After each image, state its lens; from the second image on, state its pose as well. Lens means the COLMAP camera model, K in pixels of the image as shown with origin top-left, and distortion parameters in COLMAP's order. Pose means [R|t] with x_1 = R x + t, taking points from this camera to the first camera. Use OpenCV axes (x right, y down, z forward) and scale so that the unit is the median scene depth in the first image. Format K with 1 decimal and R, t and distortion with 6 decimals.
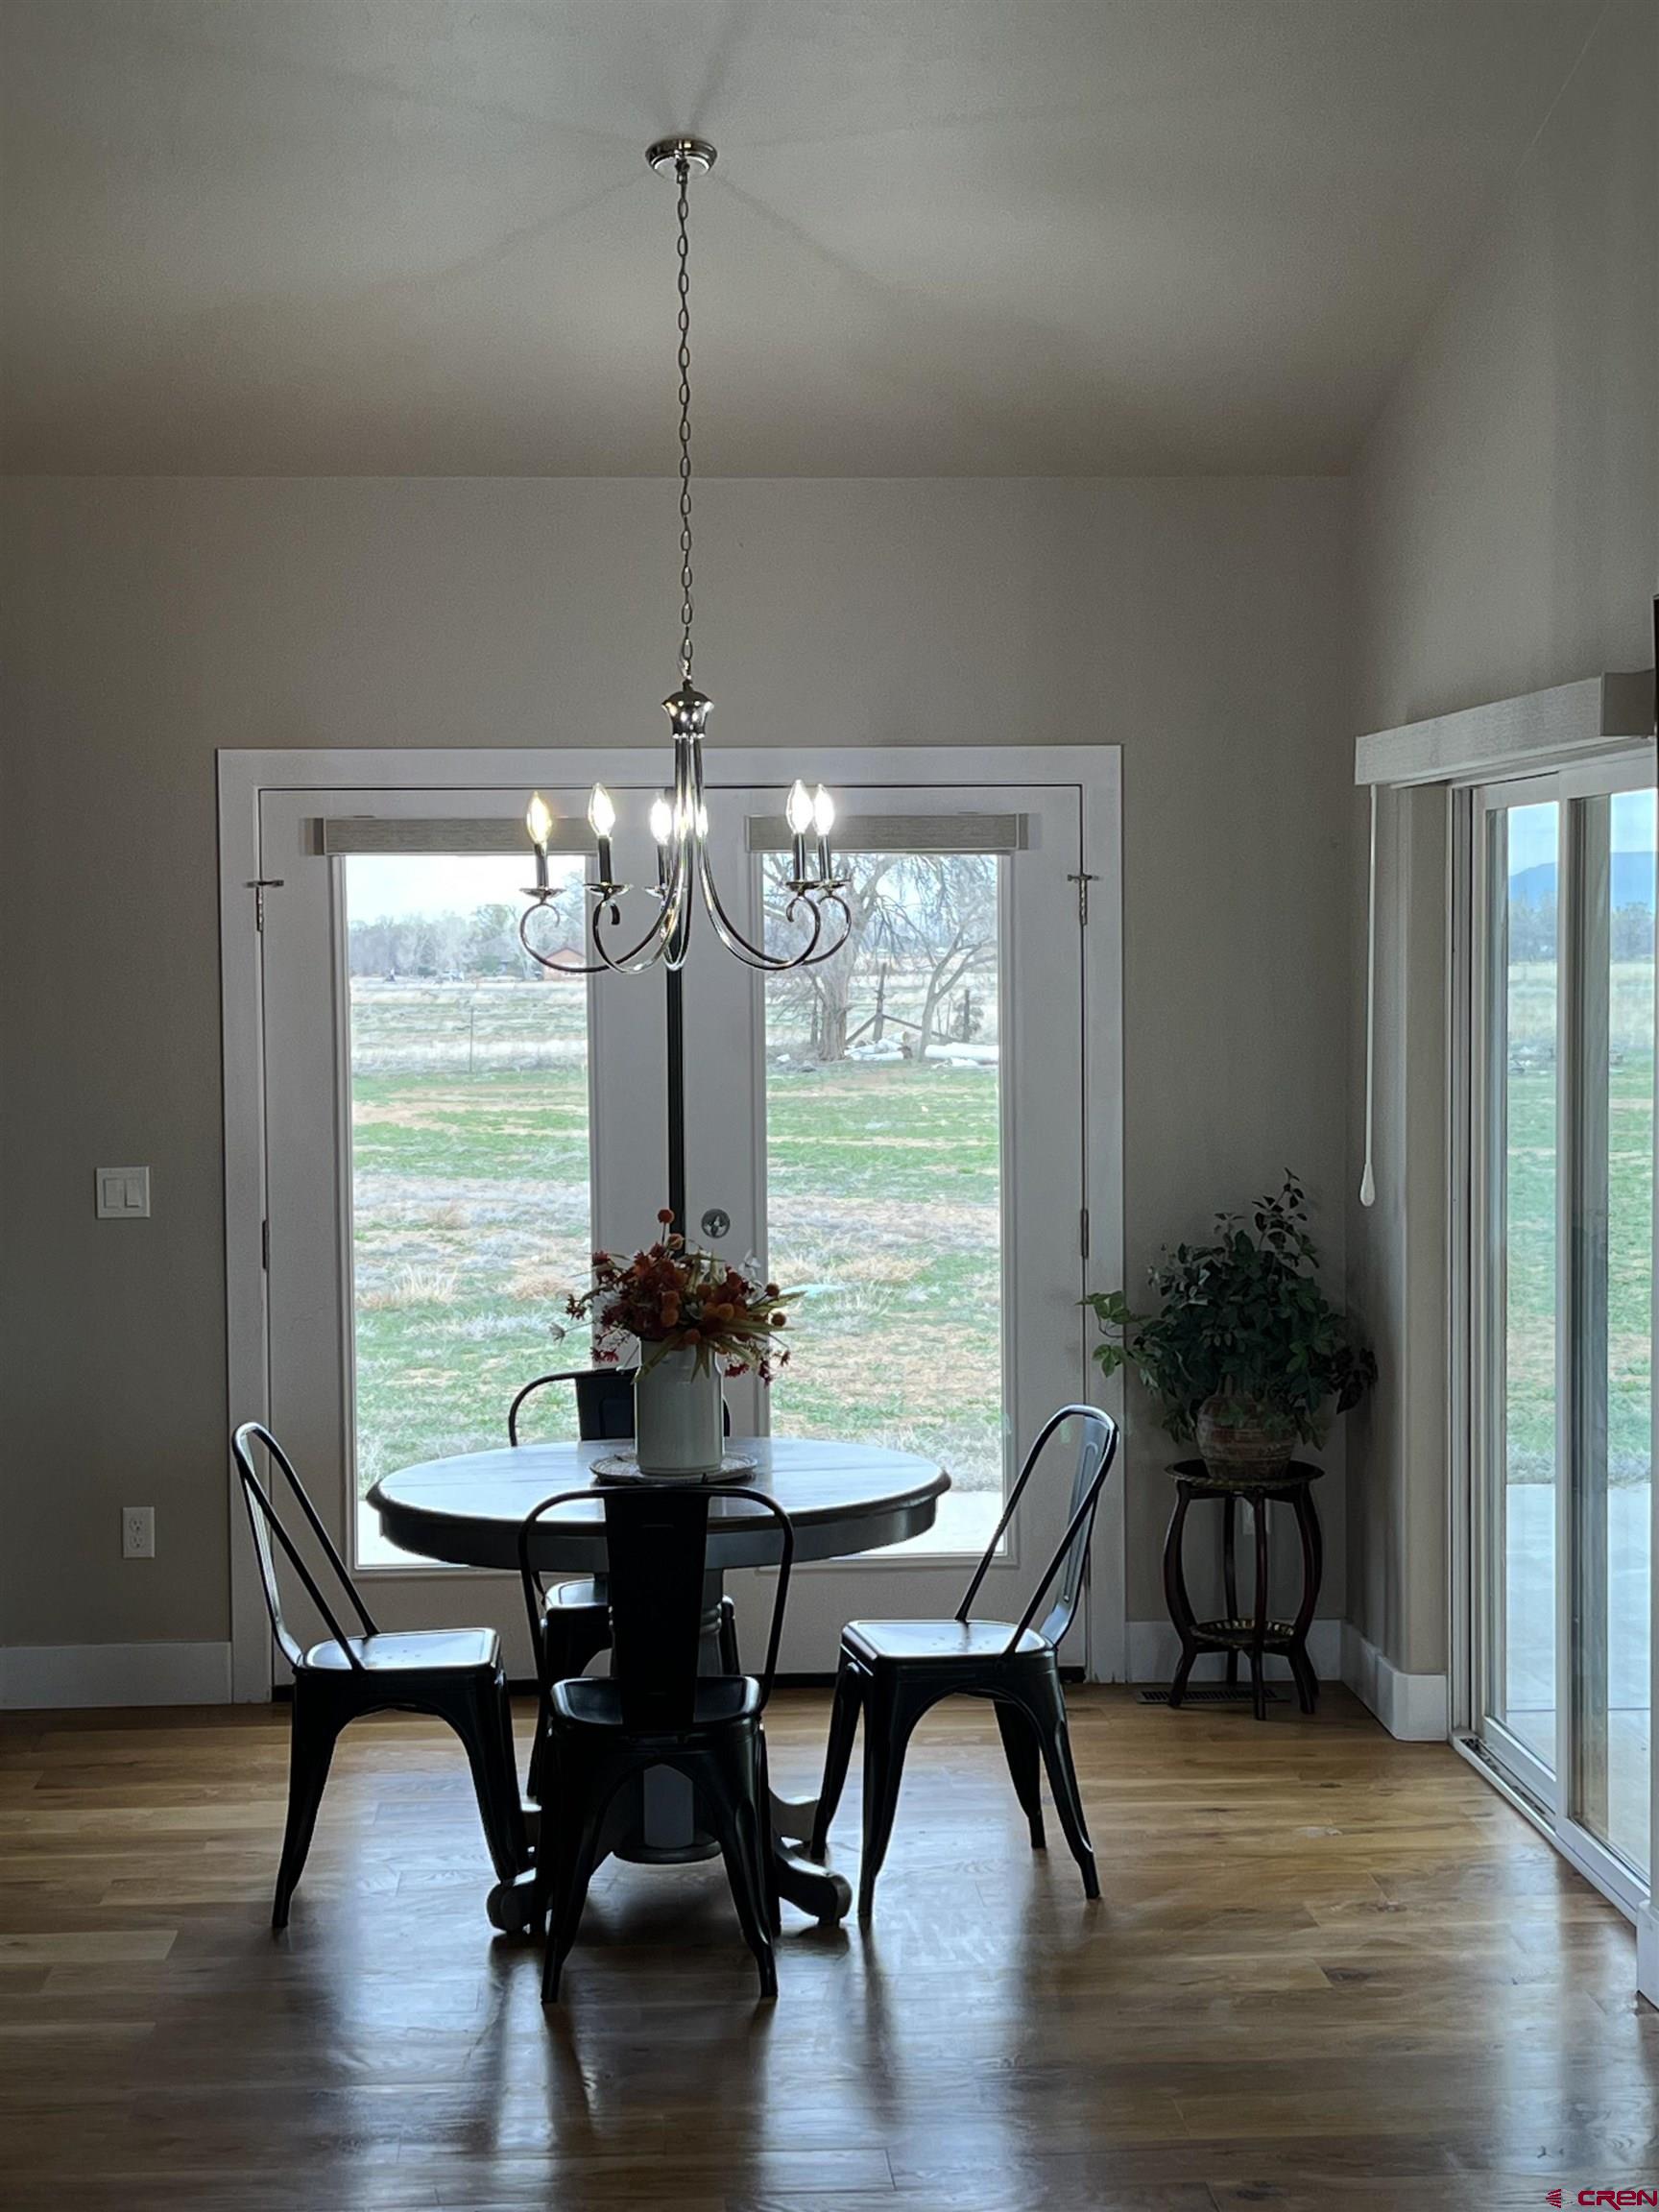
lens RADIAL K [[3667.2, 0, 829.5], [0, 3667.2, 1106.0], [0, 0, 1]] dist [0.262249, -0.040676]
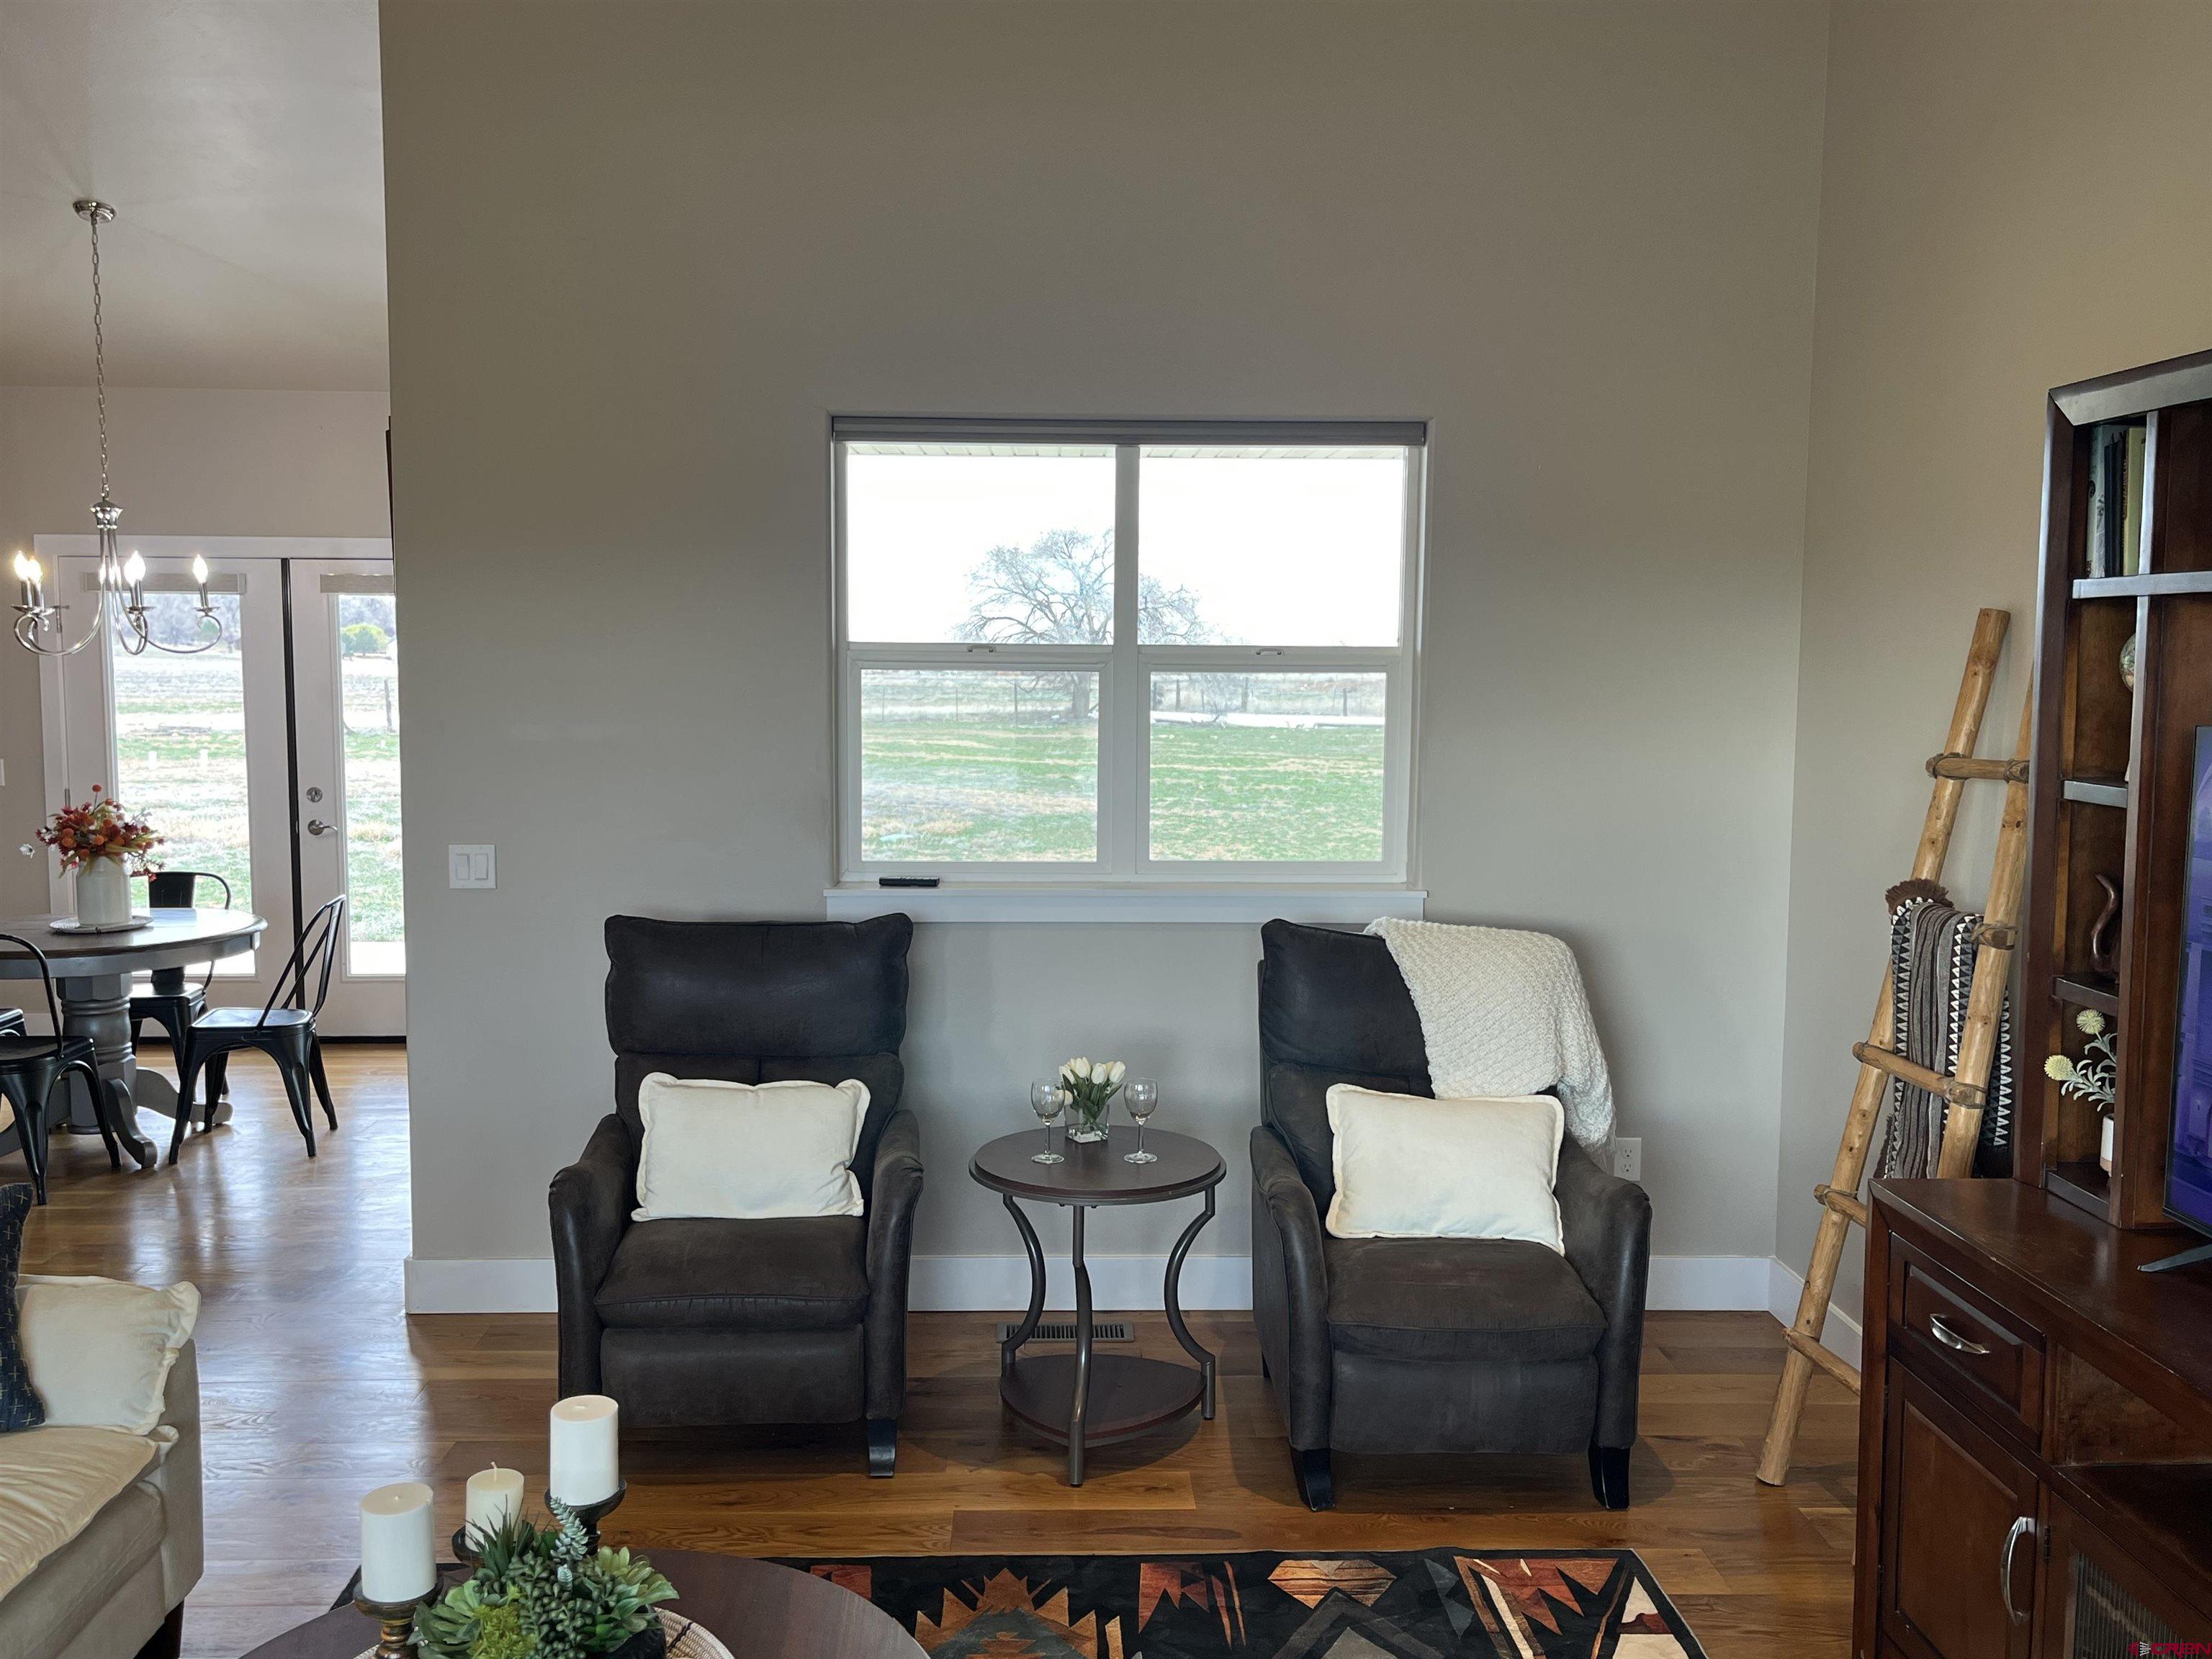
lens RADIAL K [[1936.4, 0, 1106.0], [0, 1936.4, 829.5], [0, 0, 1]] dist [-0.002658, -0.001352]
pose [[0.999518, 0.029151, -0.010651, 0.386705], [-0.028651, 0.998601, 0.044444, -0.005521], [0.011932, -0.044117, 0.998955, 0.033326]]
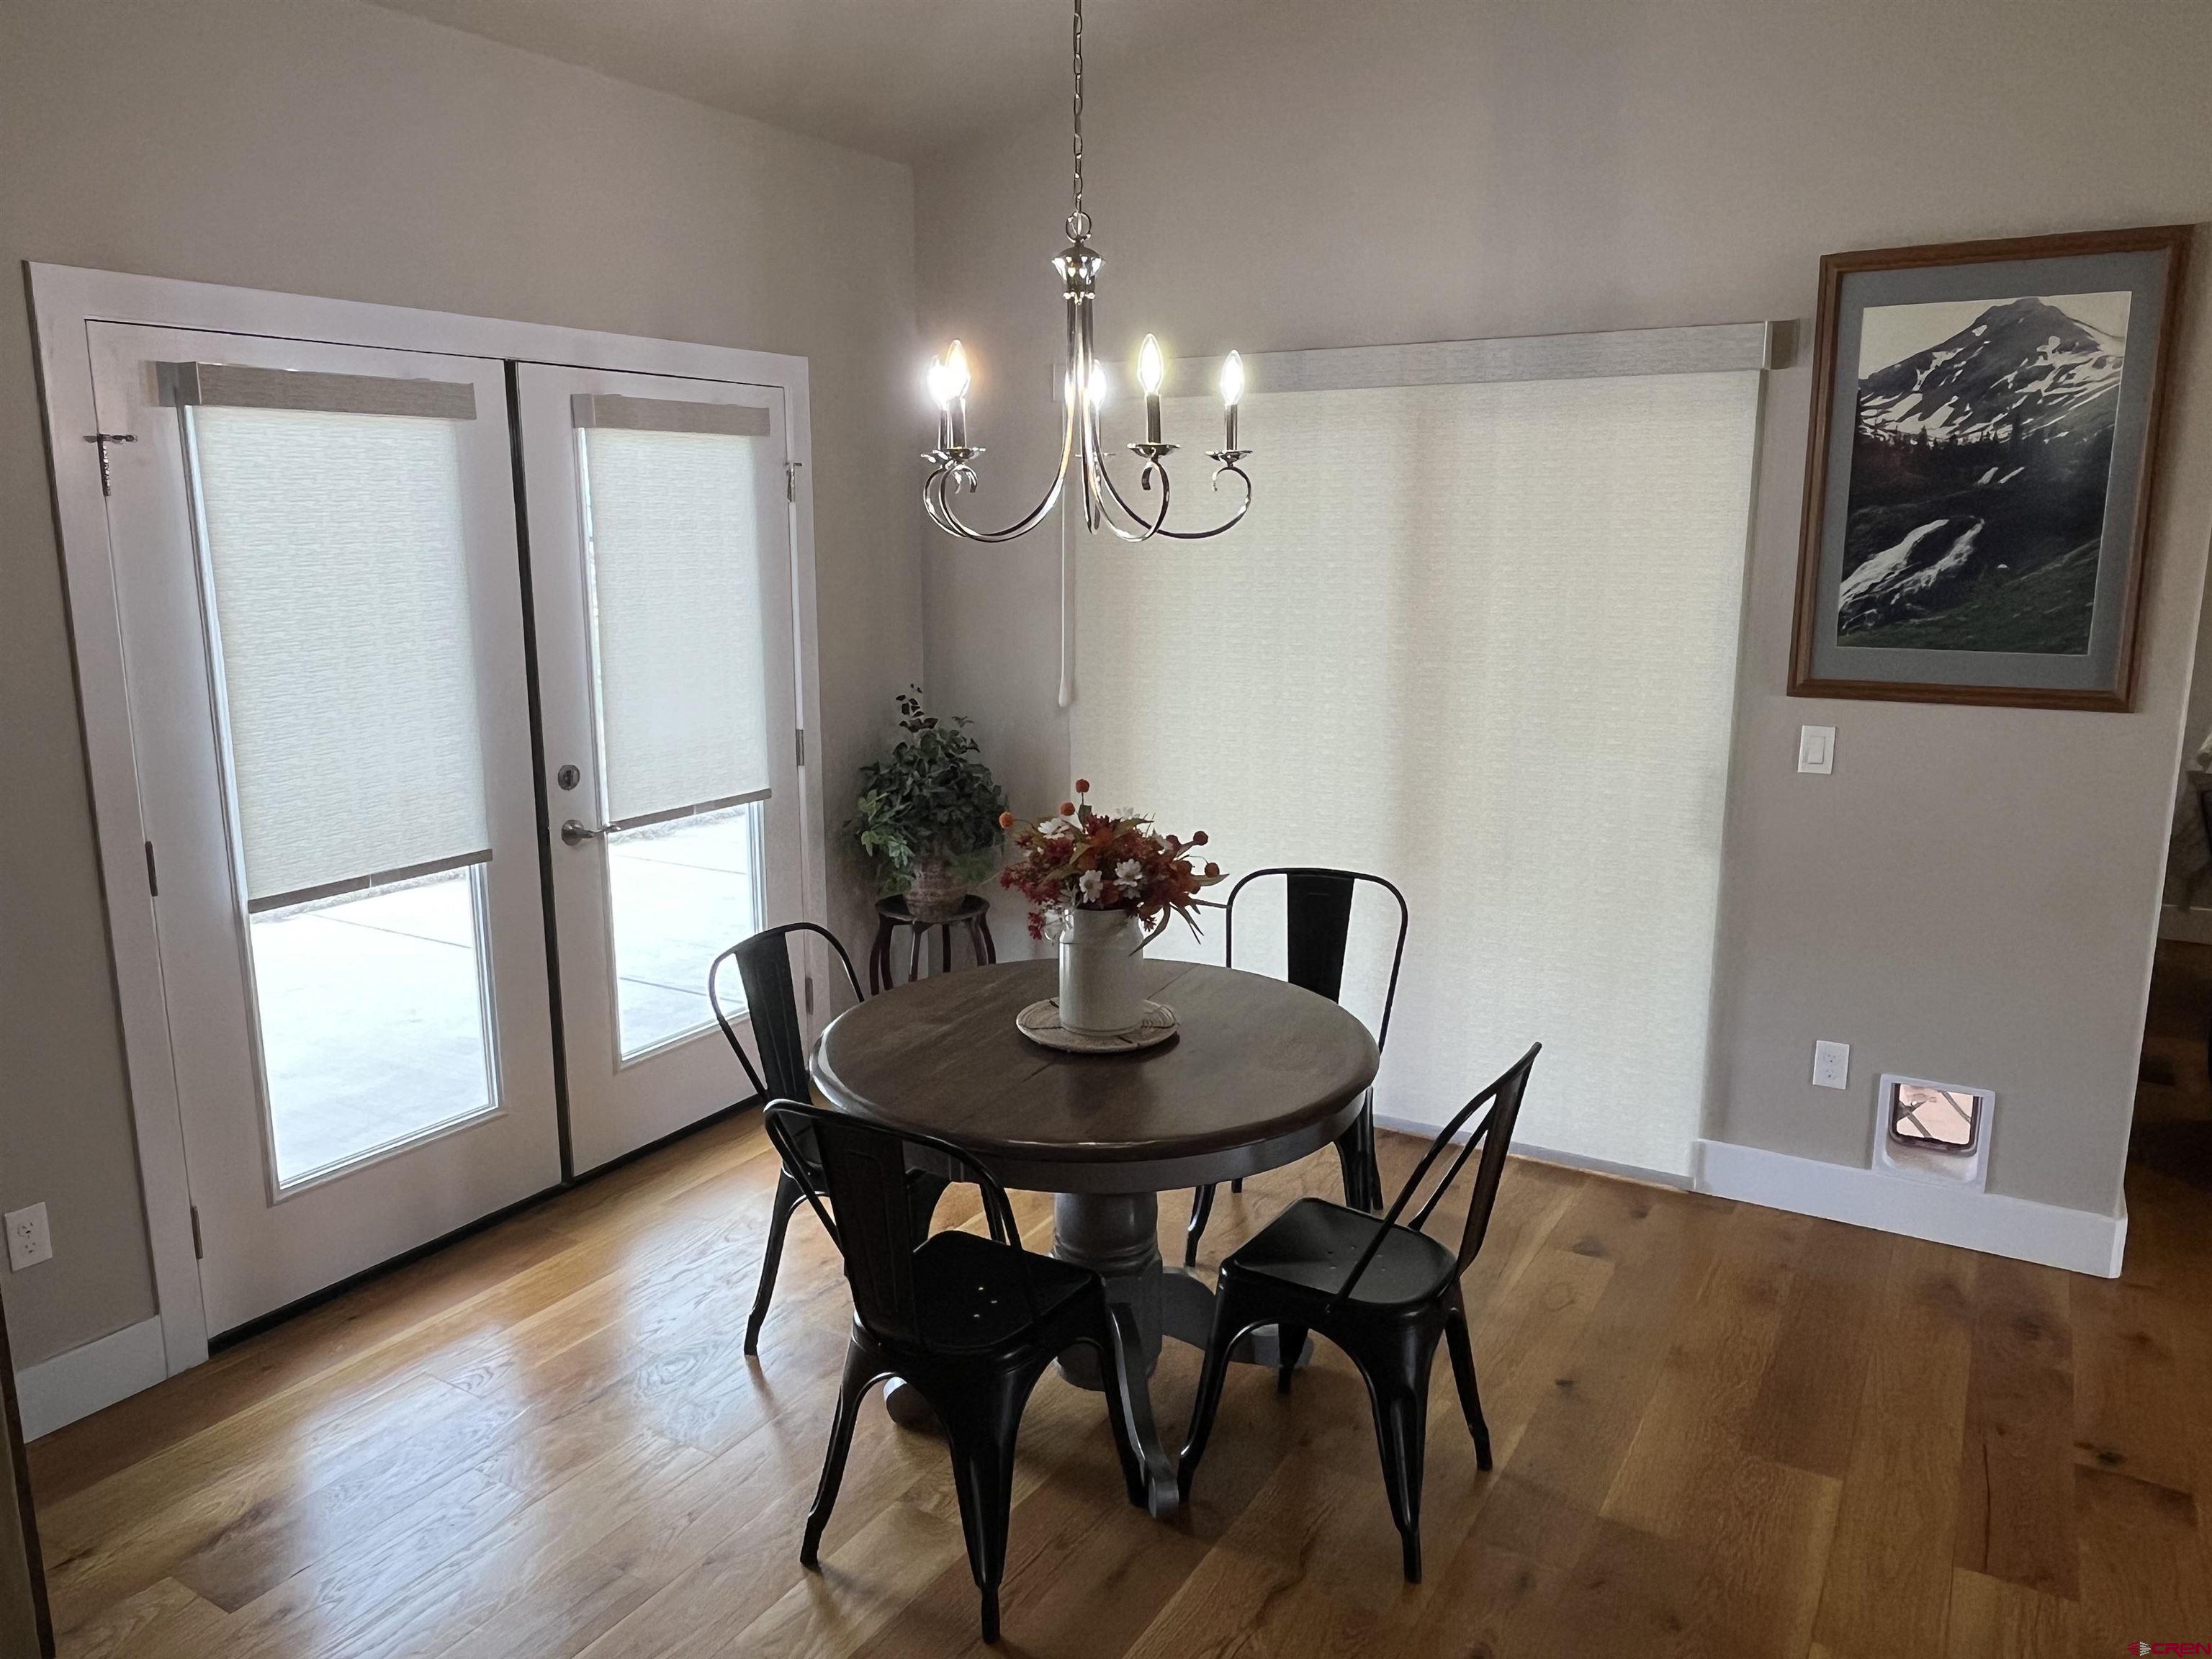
lens RADIAL K [[1563.9, 0, 1106.0], [0, 1563.9, 829.5], [0, 0, 1]] dist [-0.004170, -0.000750]
pose [[0.567400, -0.154307, 0.808855, -0.323447], [0.035843, 0.985982, 0.162955, -0.023344], [-0.822662, -0.063468, 0.564977, 0.623031]]
